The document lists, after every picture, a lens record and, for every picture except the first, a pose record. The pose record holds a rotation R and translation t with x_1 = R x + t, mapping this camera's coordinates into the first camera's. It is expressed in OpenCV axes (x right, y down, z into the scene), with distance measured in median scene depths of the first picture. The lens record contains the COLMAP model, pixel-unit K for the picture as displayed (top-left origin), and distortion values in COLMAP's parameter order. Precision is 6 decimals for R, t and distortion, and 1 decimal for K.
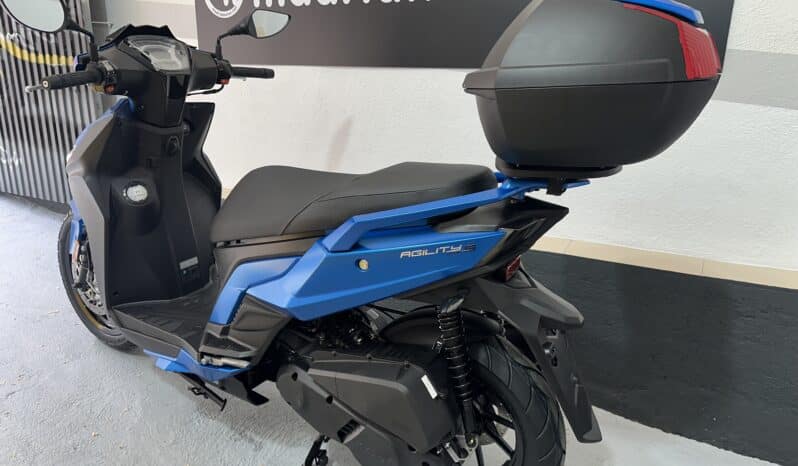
lens RADIAL K [[567.9, 0, 403.0], [0, 567.9, 218.1], [0, 0, 1]] dist [0.032078, -0.041354]
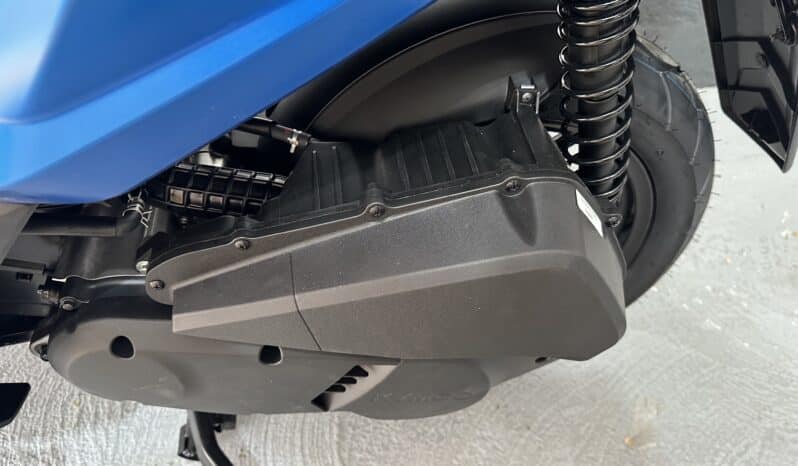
lens RADIAL K [[567.9, 0, 393.9], [0, 567.9, 238.1], [0, 0, 1]] dist [0.032078, -0.041354]
pose [[0.798969, -0.450886, 0.397933, -0.185230], [0.191943, 0.818295, 0.541803, 0.090575], [-0.569918, -0.356504, 0.740337, 0.765689]]
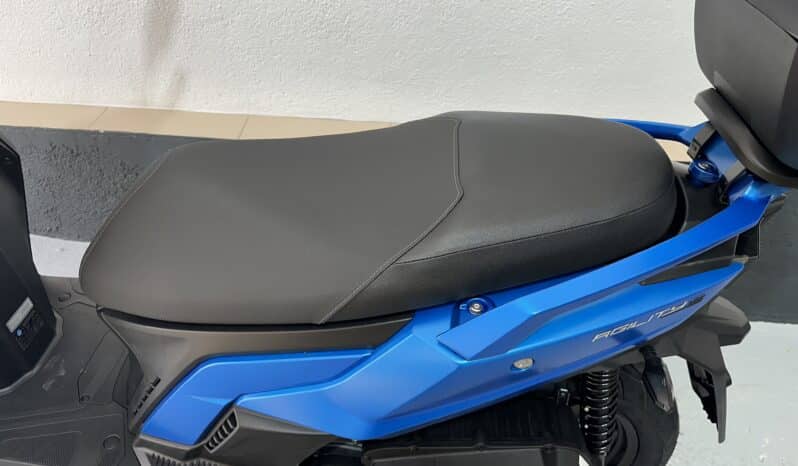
lens RADIAL K [[567.9, 0, 391.4], [0, 567.9, 232.6], [0, 0, 1]] dist [0.032078, -0.041354]
pose [[0.896490, -0.243407, 0.370213, -0.339459], [0.088998, 0.917476, 0.387707, -0.248622], [-0.434033, -0.314628, 0.844171, 0.573415]]
